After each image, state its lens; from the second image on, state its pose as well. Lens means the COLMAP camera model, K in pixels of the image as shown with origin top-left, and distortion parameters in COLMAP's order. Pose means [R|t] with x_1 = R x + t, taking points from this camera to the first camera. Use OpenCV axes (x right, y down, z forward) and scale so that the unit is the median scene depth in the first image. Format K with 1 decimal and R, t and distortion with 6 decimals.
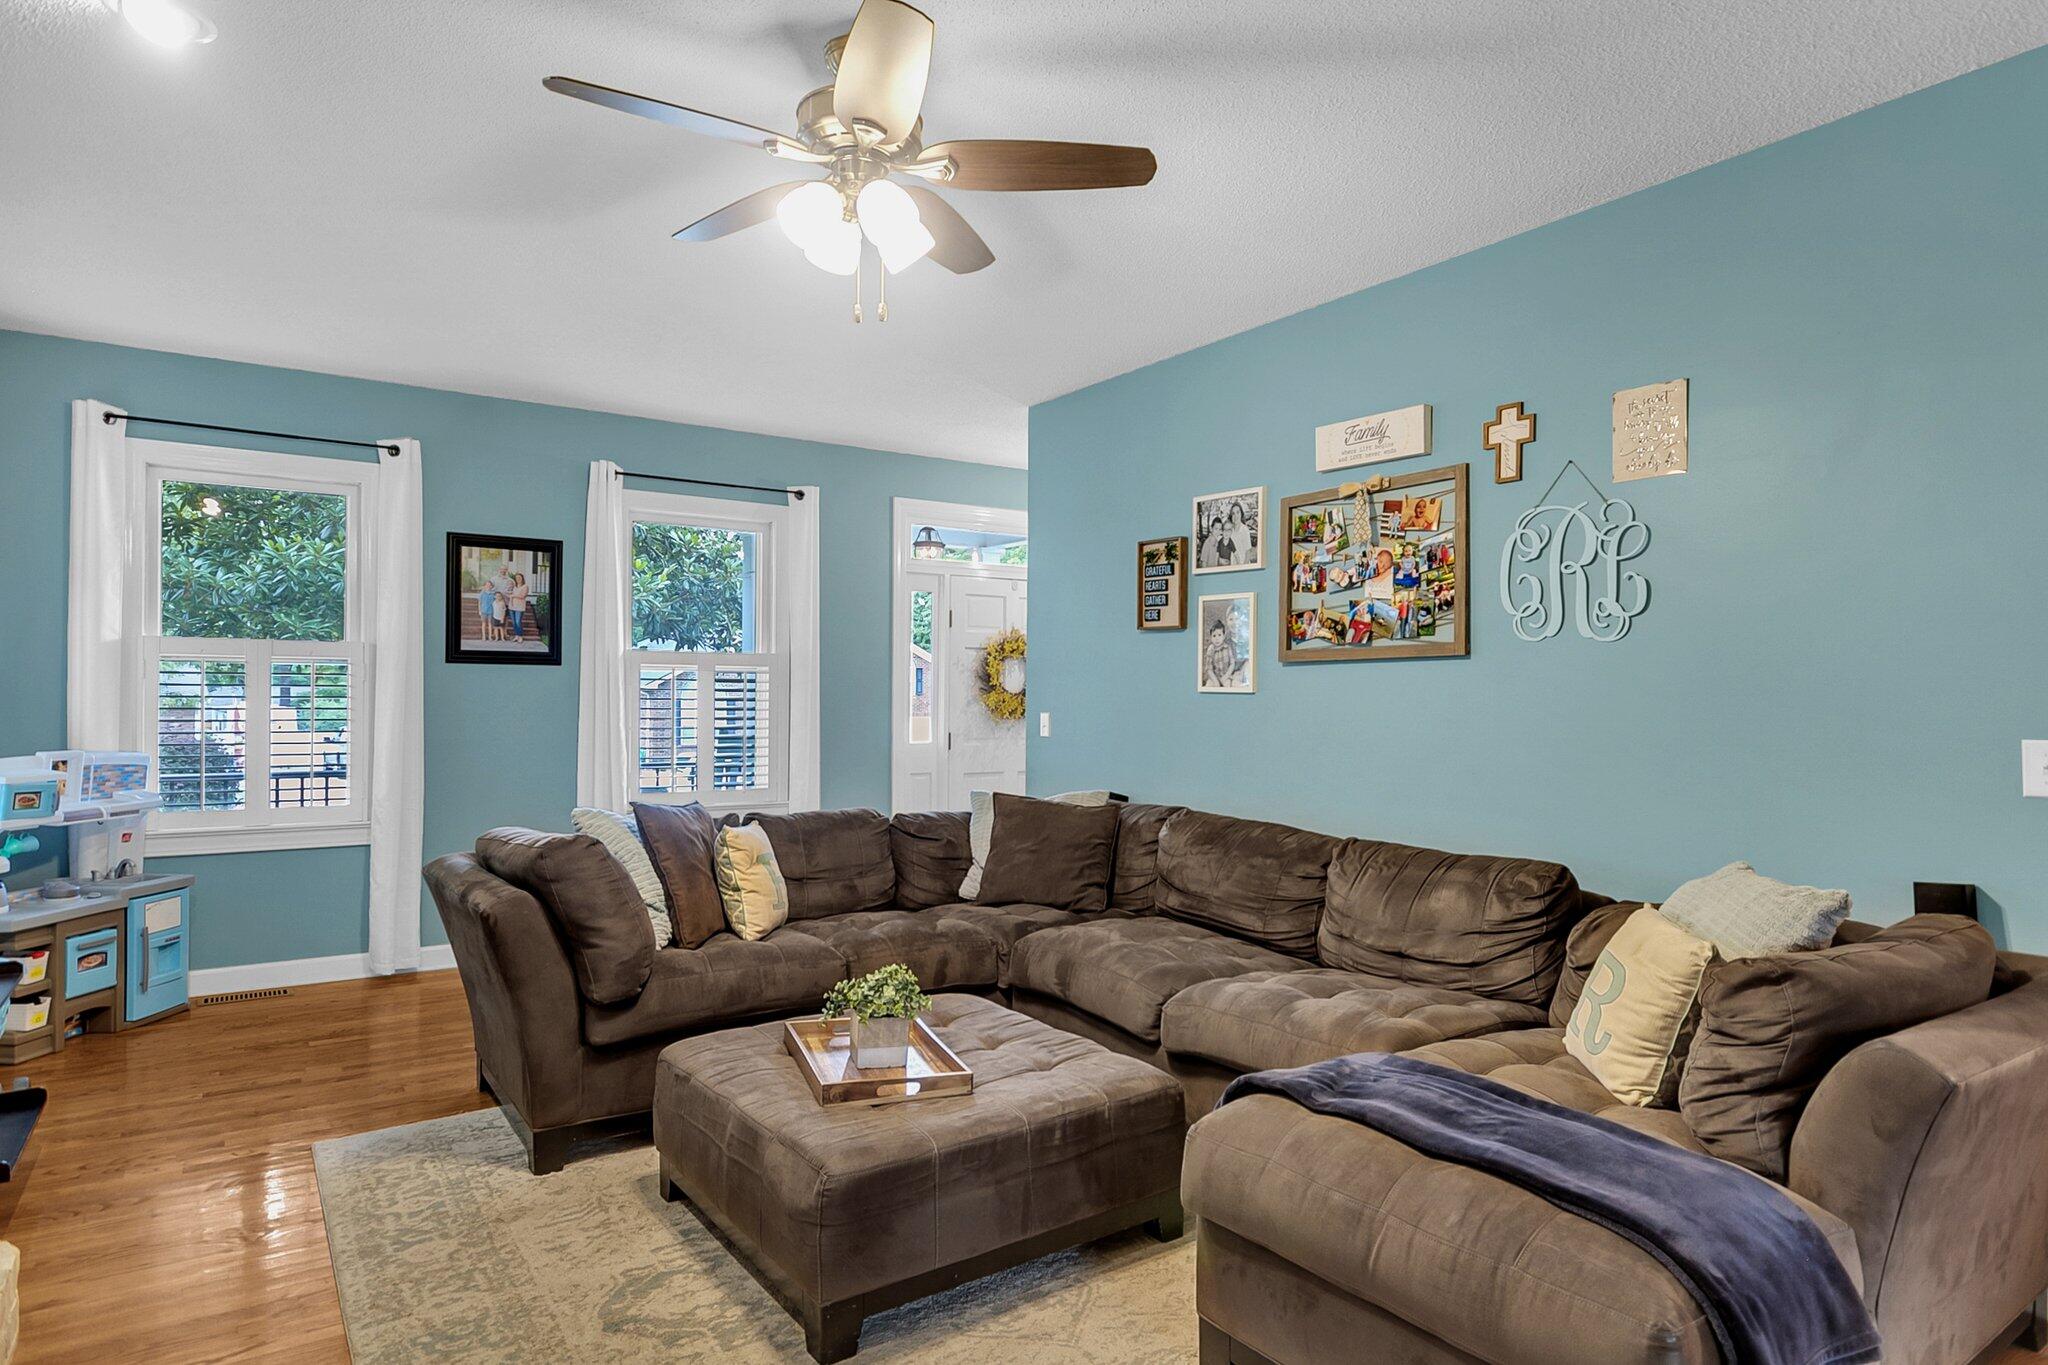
lens RADIAL K [[1184.7, 0, 1029.5], [0, 1184.7, 685.4], [0, 0, 1]] dist [0.000053, 0.000851]
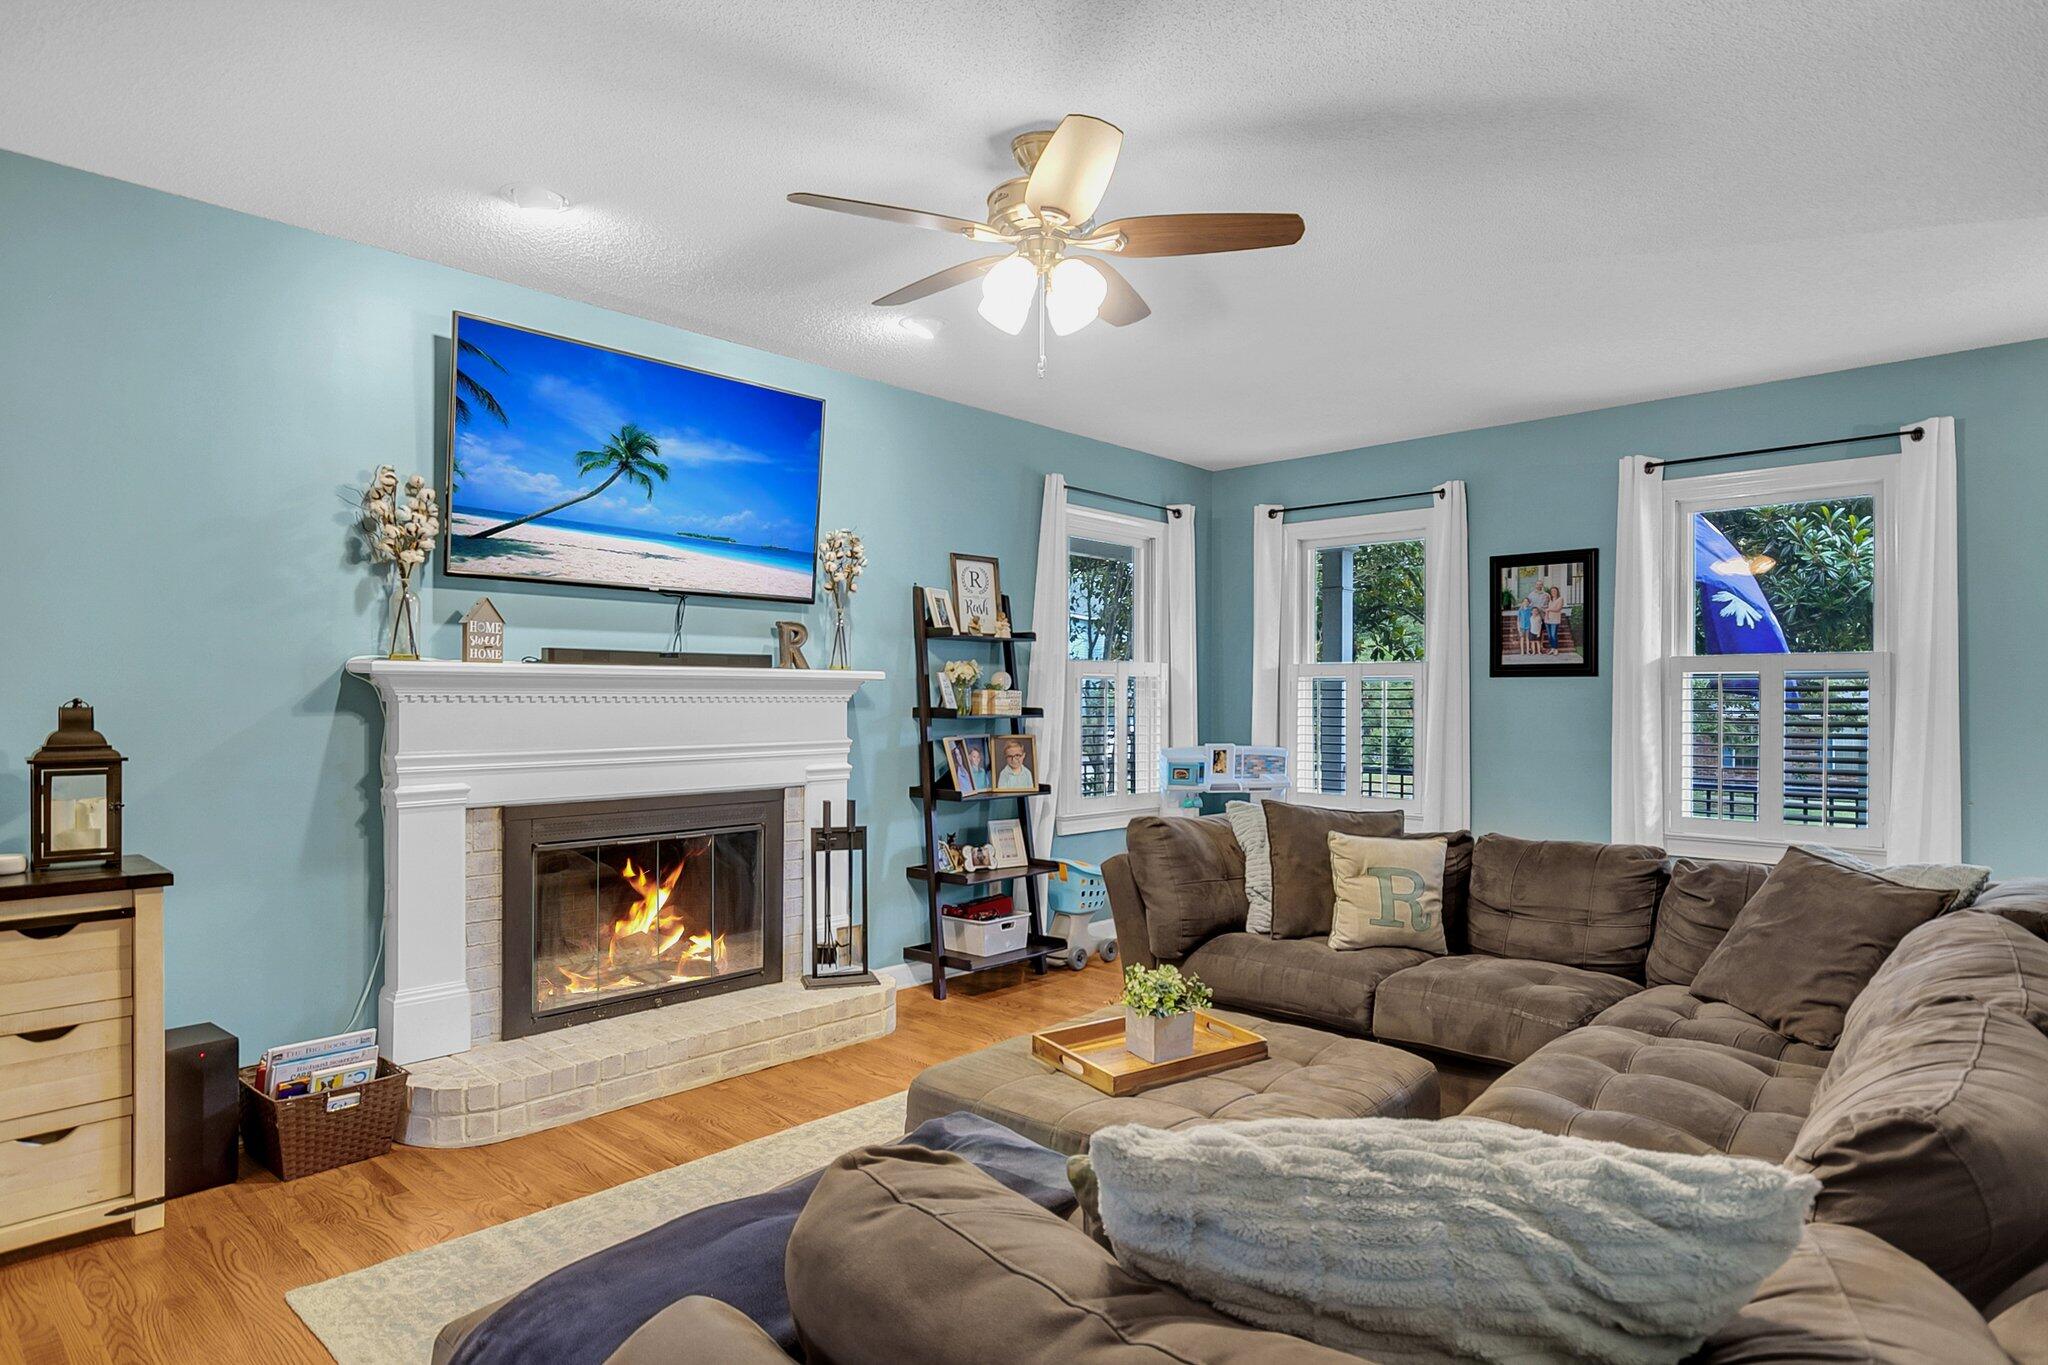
lens RADIAL K [[1184.7, 0, 1029.5], [0, 1184.7, 685.4], [0, 0, 1]] dist [0.000053, 0.000851]
pose [[0.190675, -0.017937, -0.981489, 0.600457], [0.008375, 0.999826, -0.016645, 0.003707], [0.981617, -0.005046, 0.190792, 0.458239]]
